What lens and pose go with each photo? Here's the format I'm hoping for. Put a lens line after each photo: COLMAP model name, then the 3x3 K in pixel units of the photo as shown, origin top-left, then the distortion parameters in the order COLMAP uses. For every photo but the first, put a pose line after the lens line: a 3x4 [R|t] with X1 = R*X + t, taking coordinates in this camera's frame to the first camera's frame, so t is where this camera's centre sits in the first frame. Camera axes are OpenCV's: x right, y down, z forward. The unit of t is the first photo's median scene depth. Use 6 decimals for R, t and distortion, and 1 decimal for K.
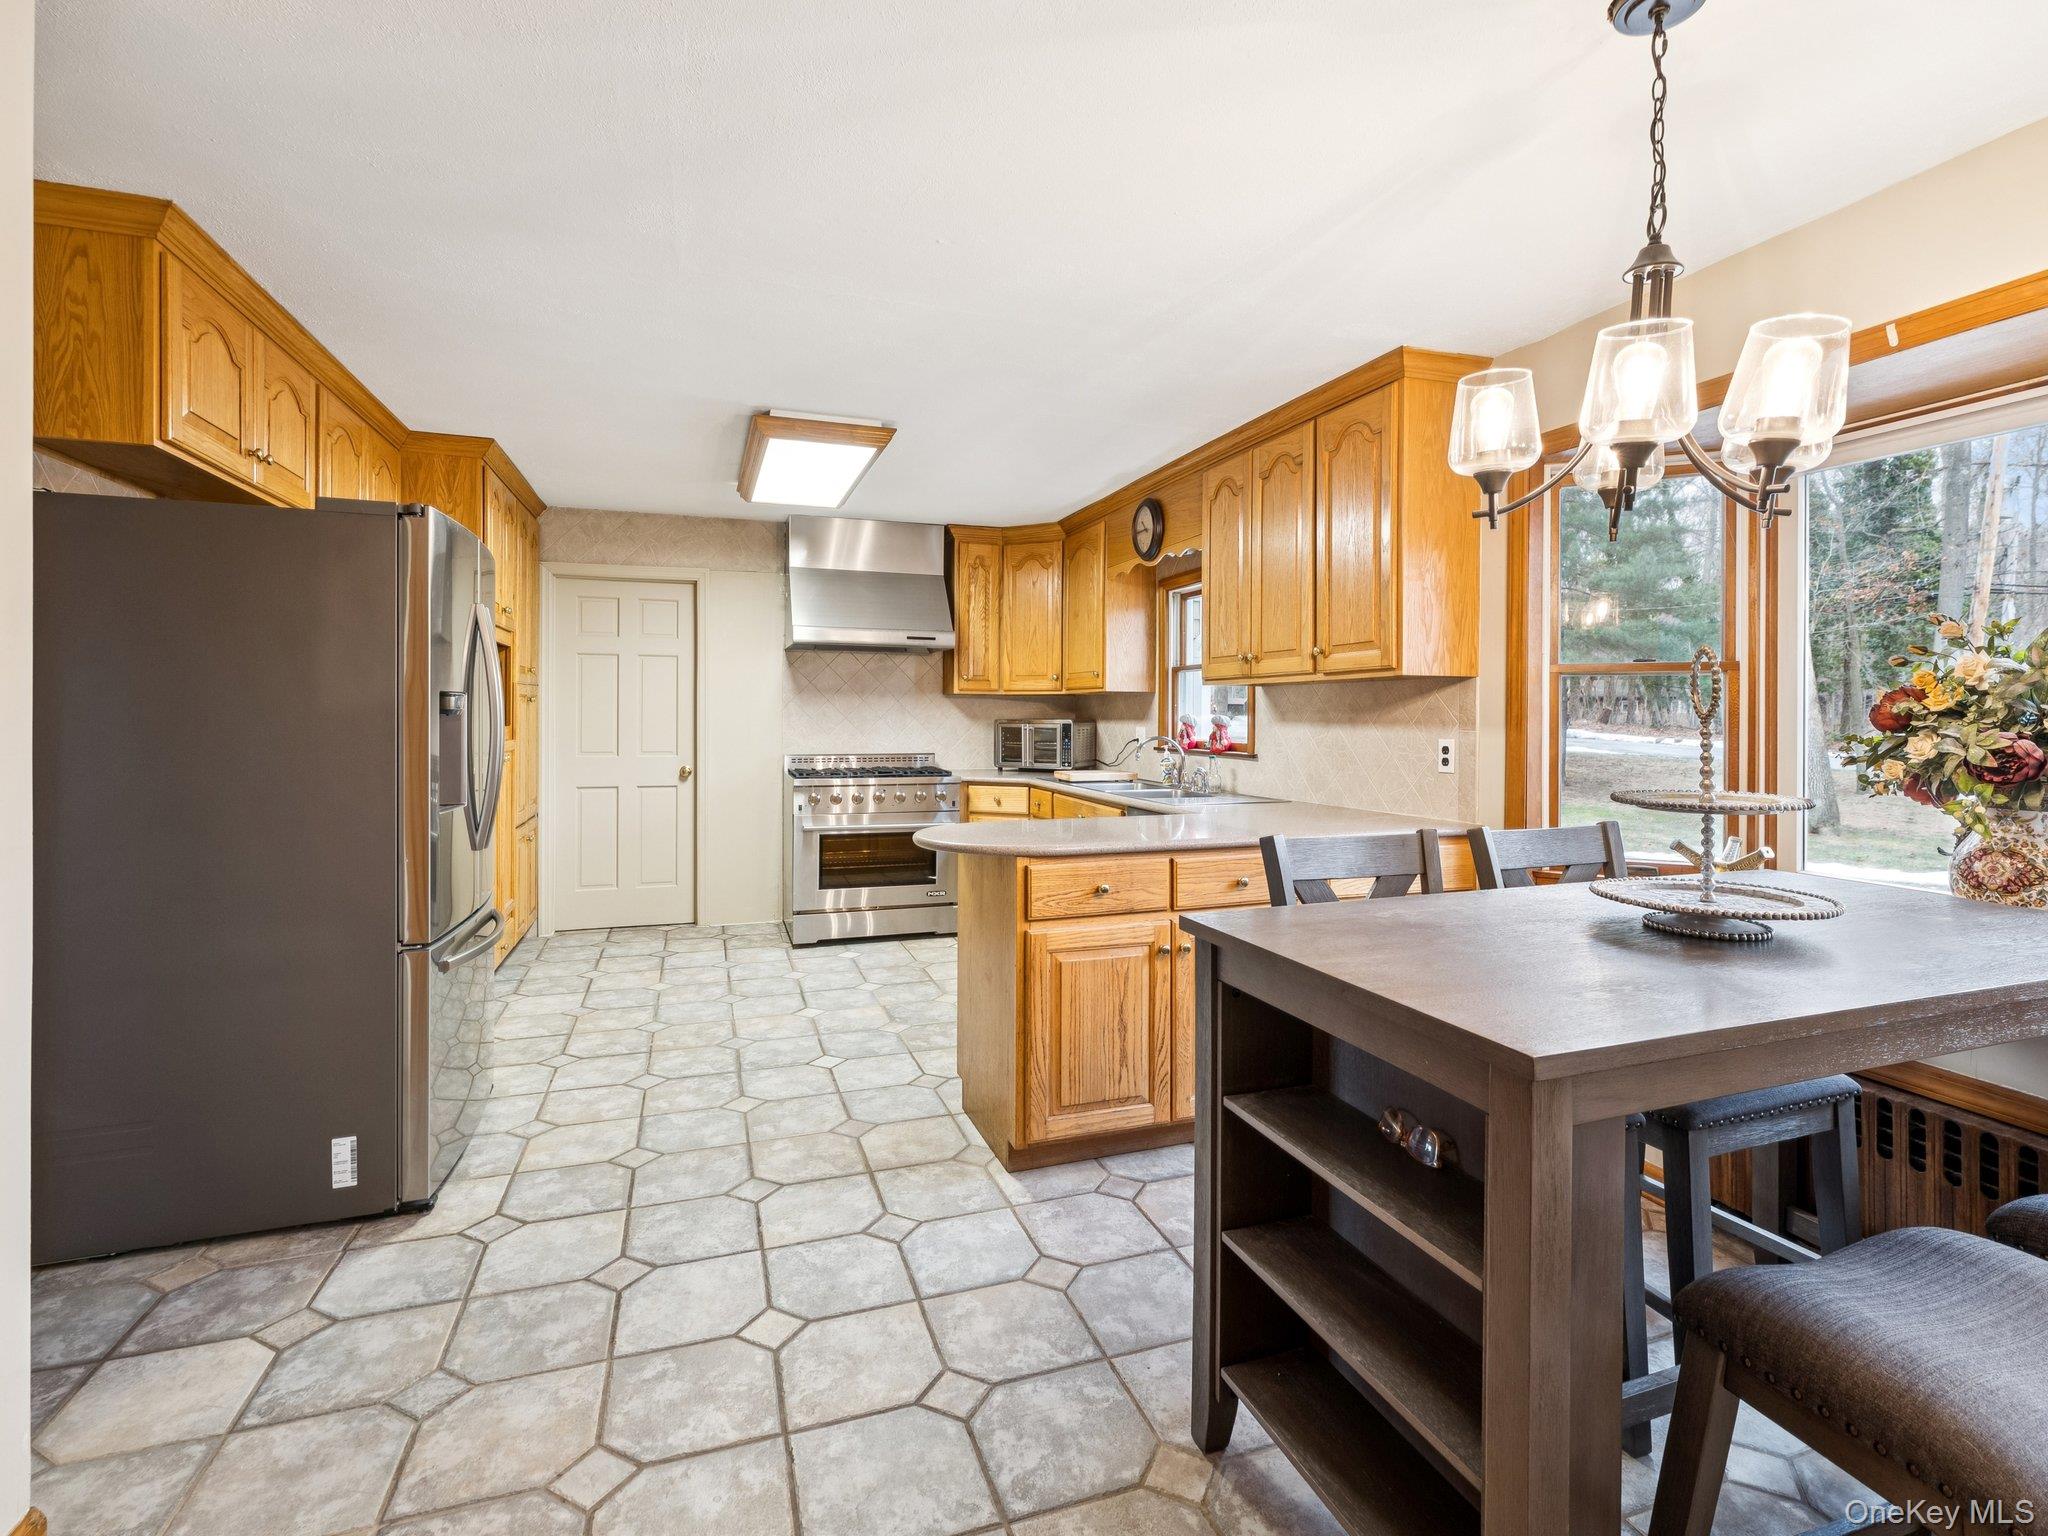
lens RADIAL K [[957.9, 0, 1031.8], [0, 957.9, 727.4], [0, 0, 1]] dist [-0.000955, -0.000737]
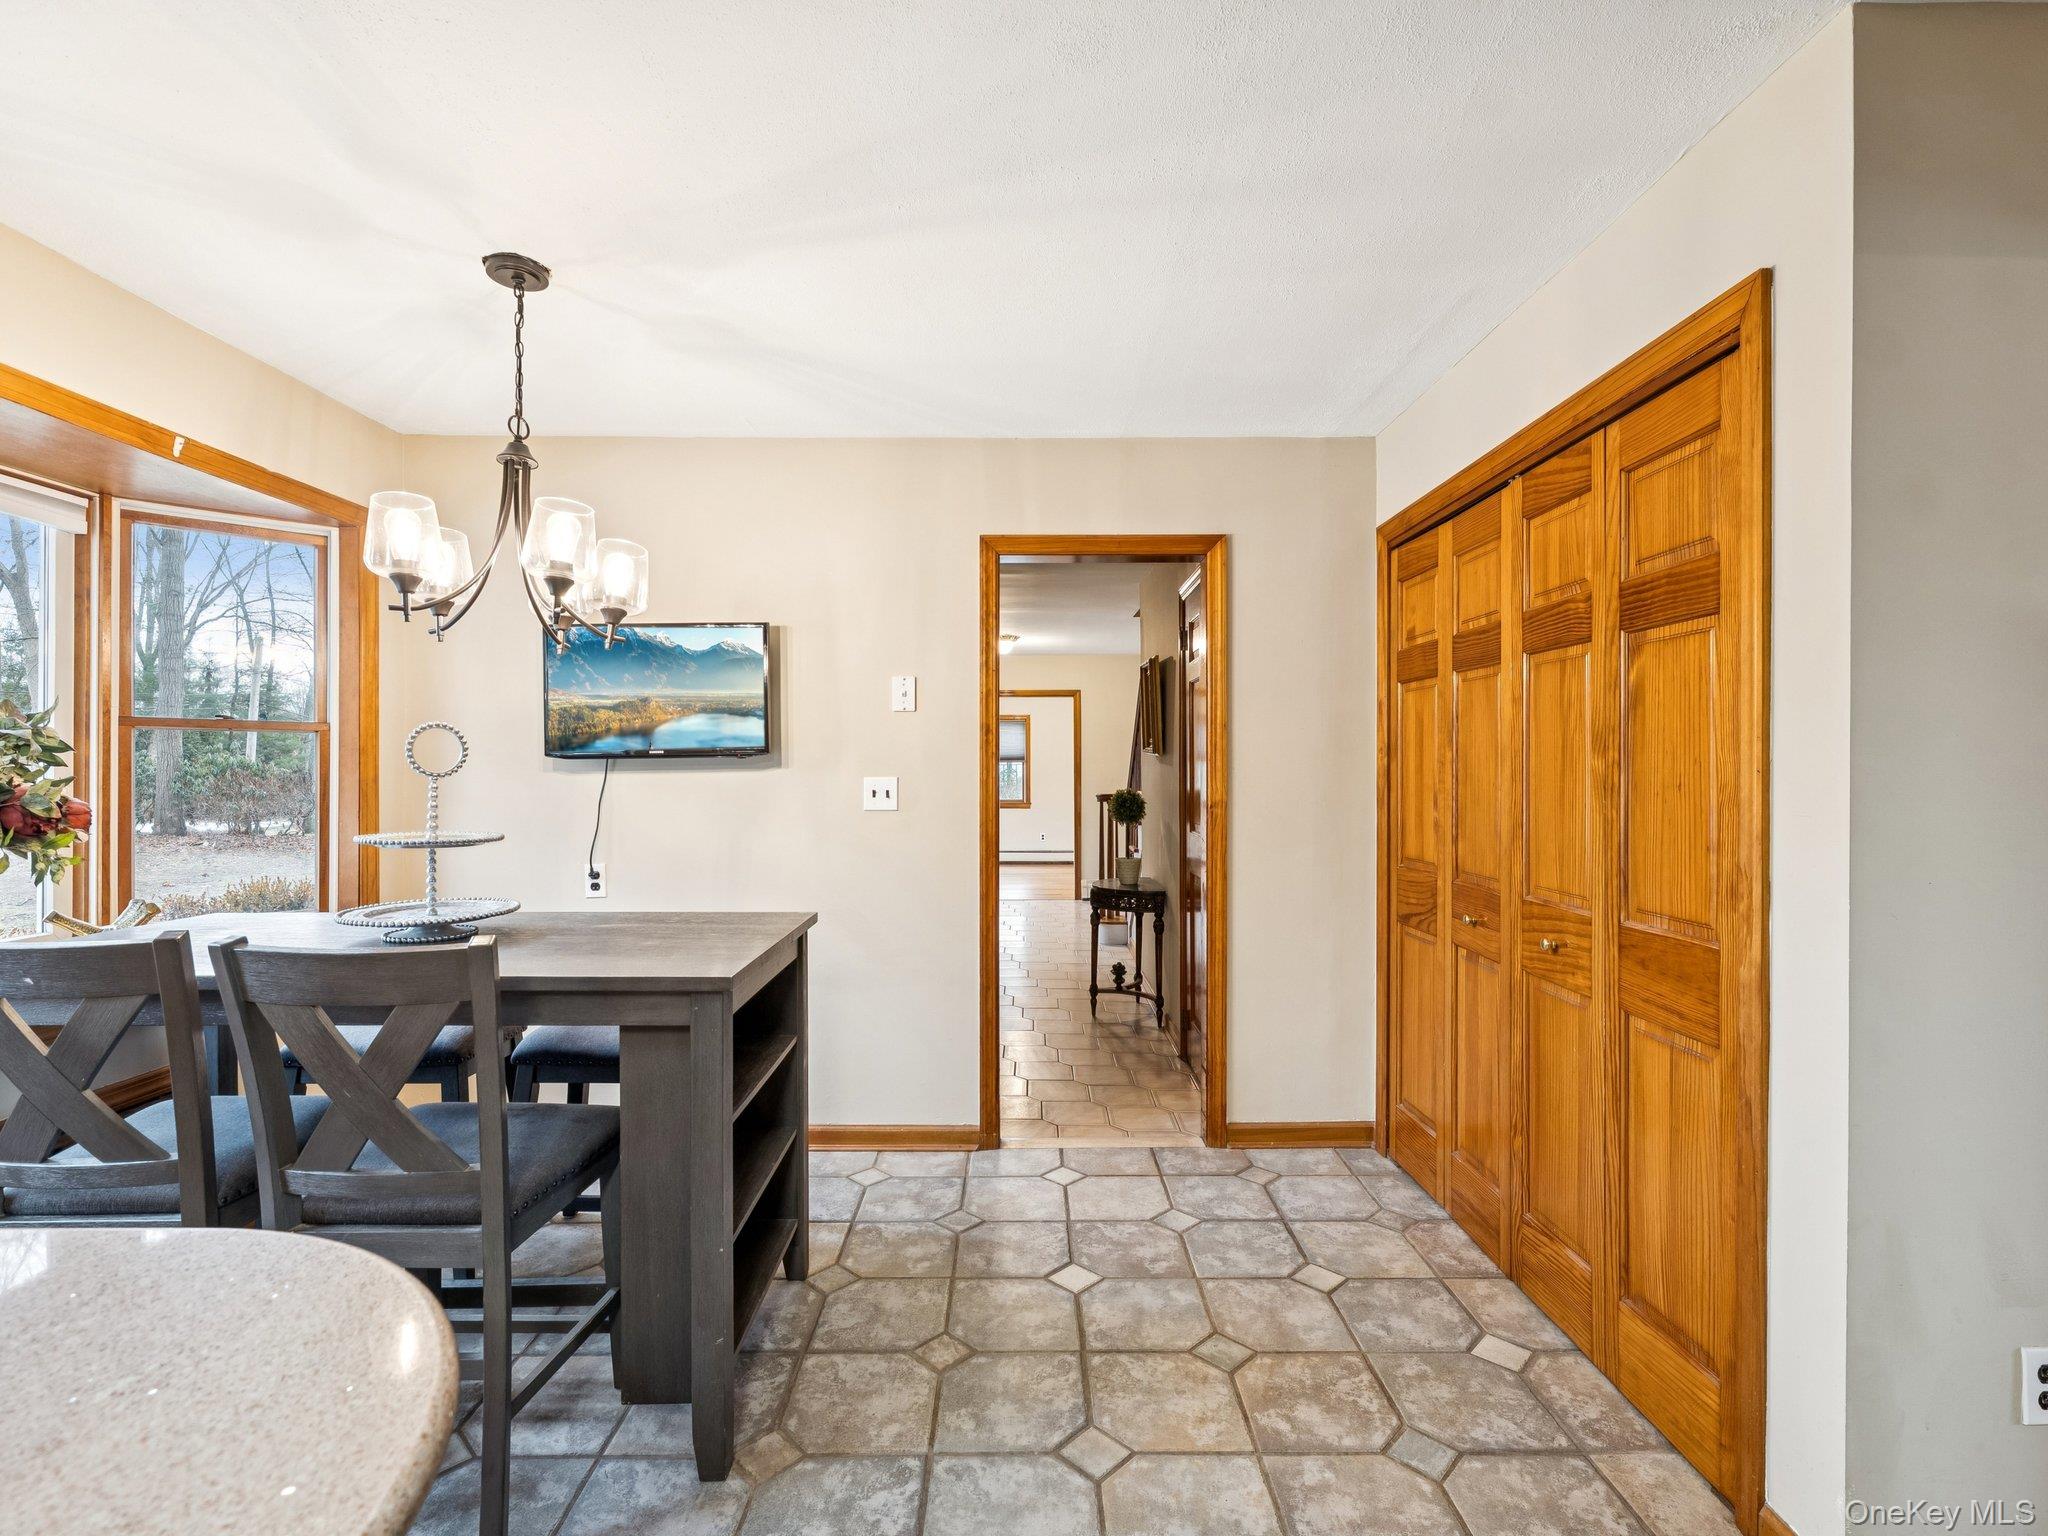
lens RADIAL K [[949.8, 0, 1031.4], [0, 949.8, 773.5], [0, 0, 1]] dist [0.001682, 0.000438]
pose [[-0.948915, -0.008527, 0.315416, -0.163206], [-0.003967, 0.999878, 0.015096, -0.012319], [-0.315507, 0.013074, -0.948833, 0.660023]]
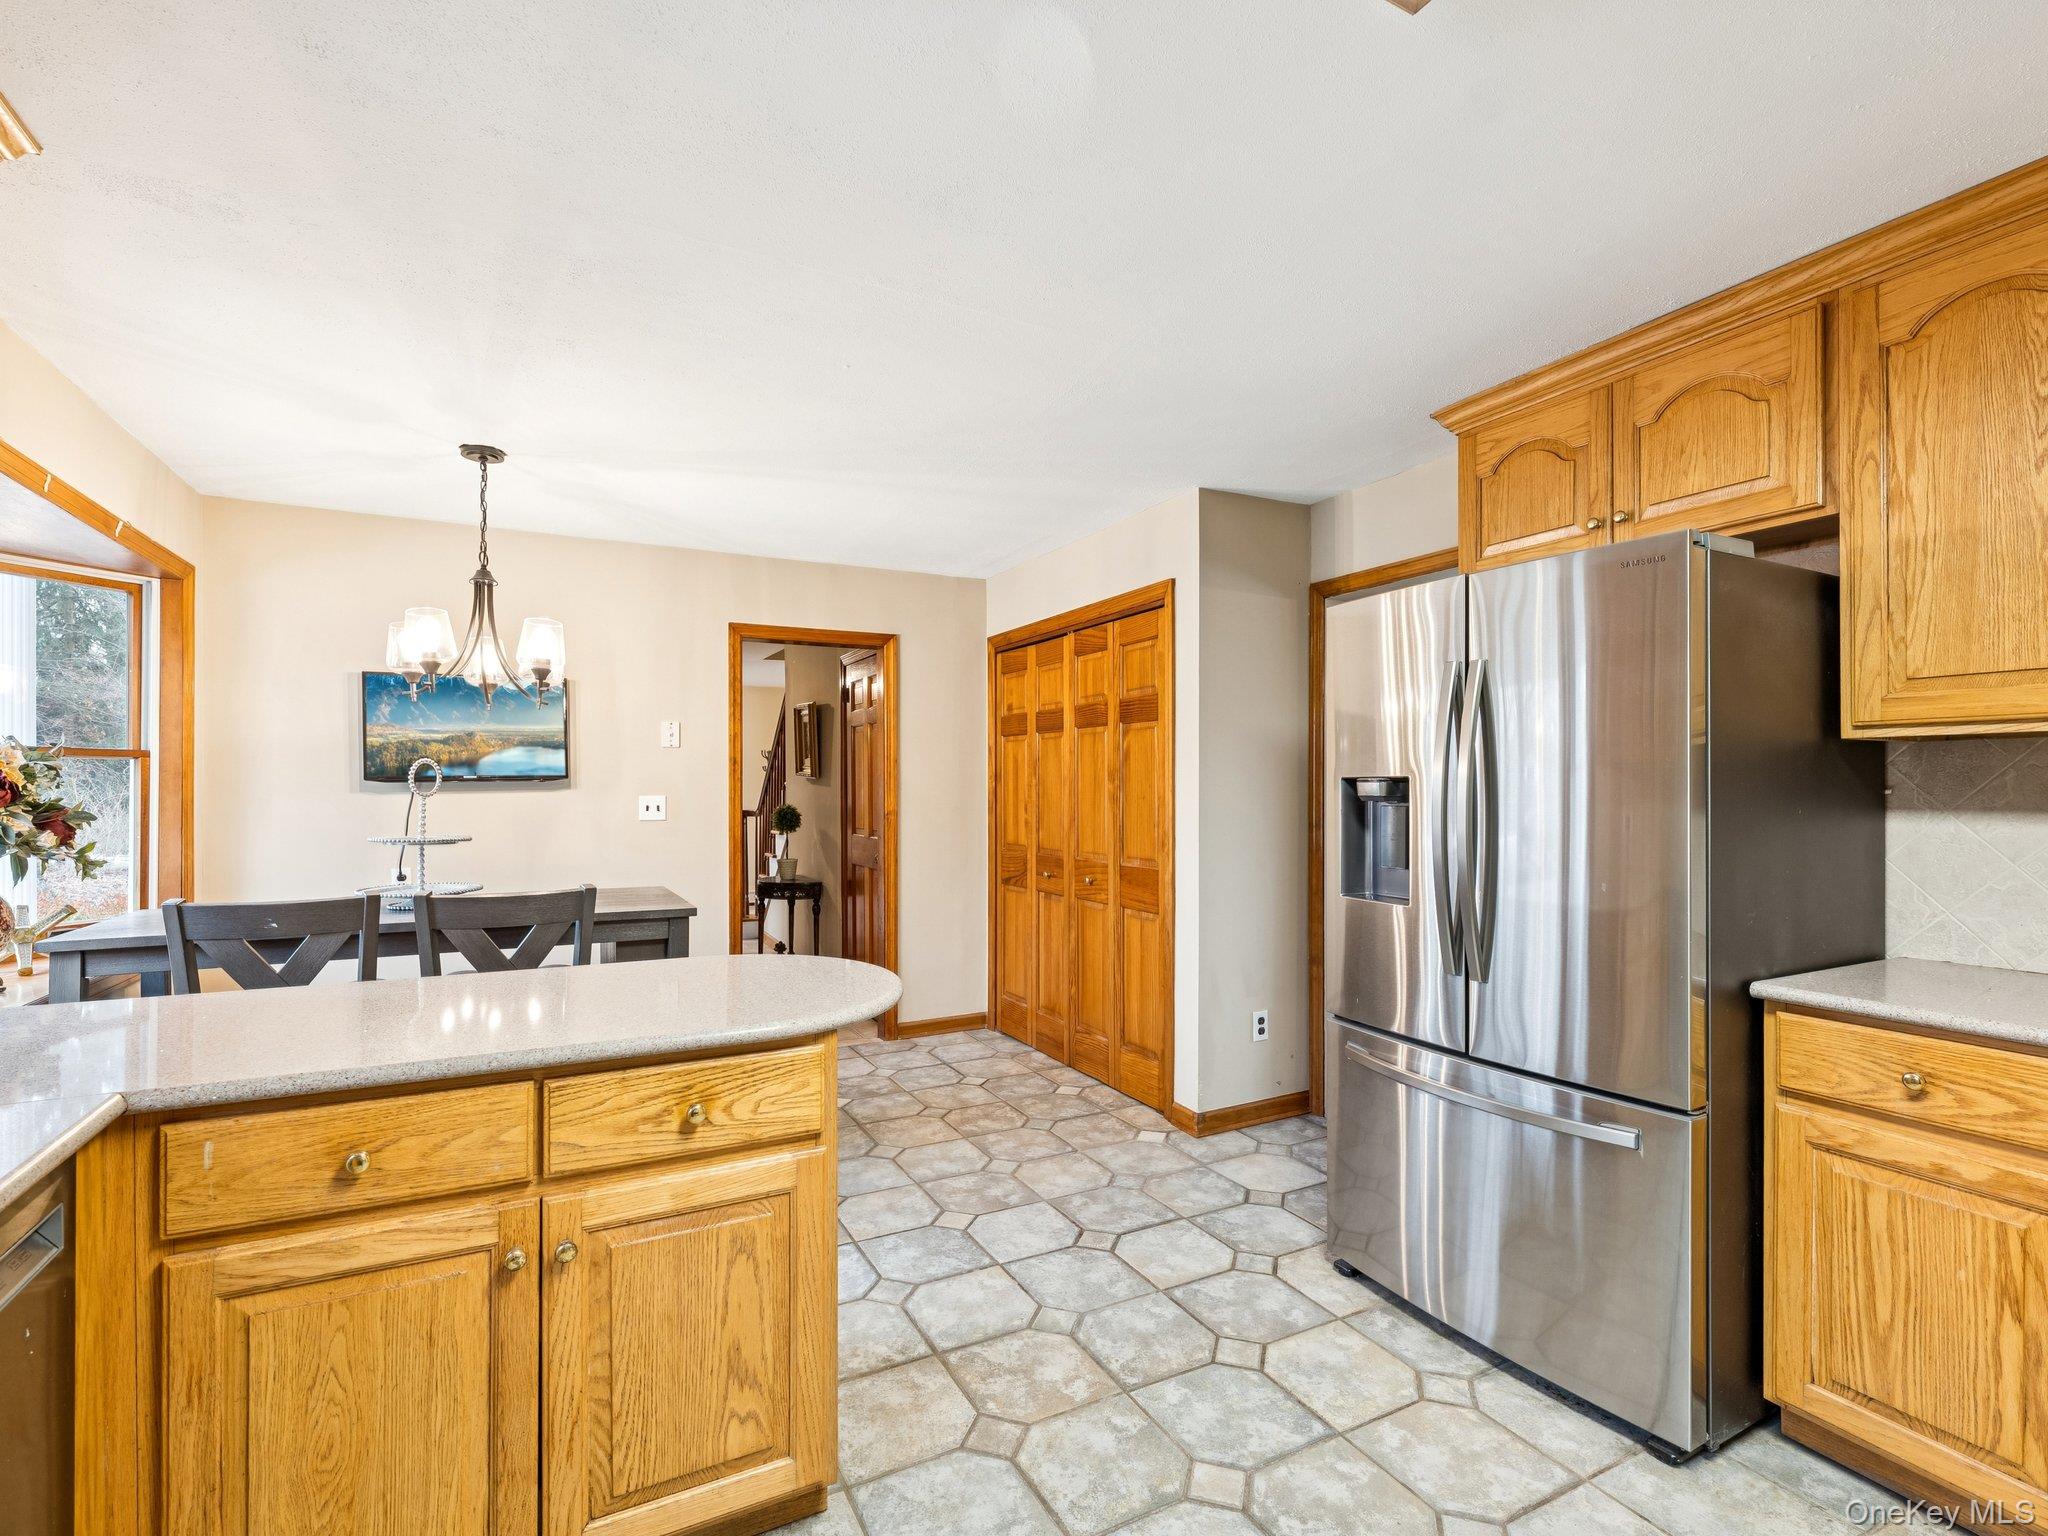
lens RADIAL K [[965.2, 0, 1033.5], [0, 965.2, 787.8], [0, 0, 1]] dist [-0.003079, -0.000402]
pose [[-0.988352, -0.006088, -0.152064, -0.068055], [-0.007577, 0.999929, 0.009215, -0.017982], [0.151997, 0.010260, -0.988328, 1.027716]]
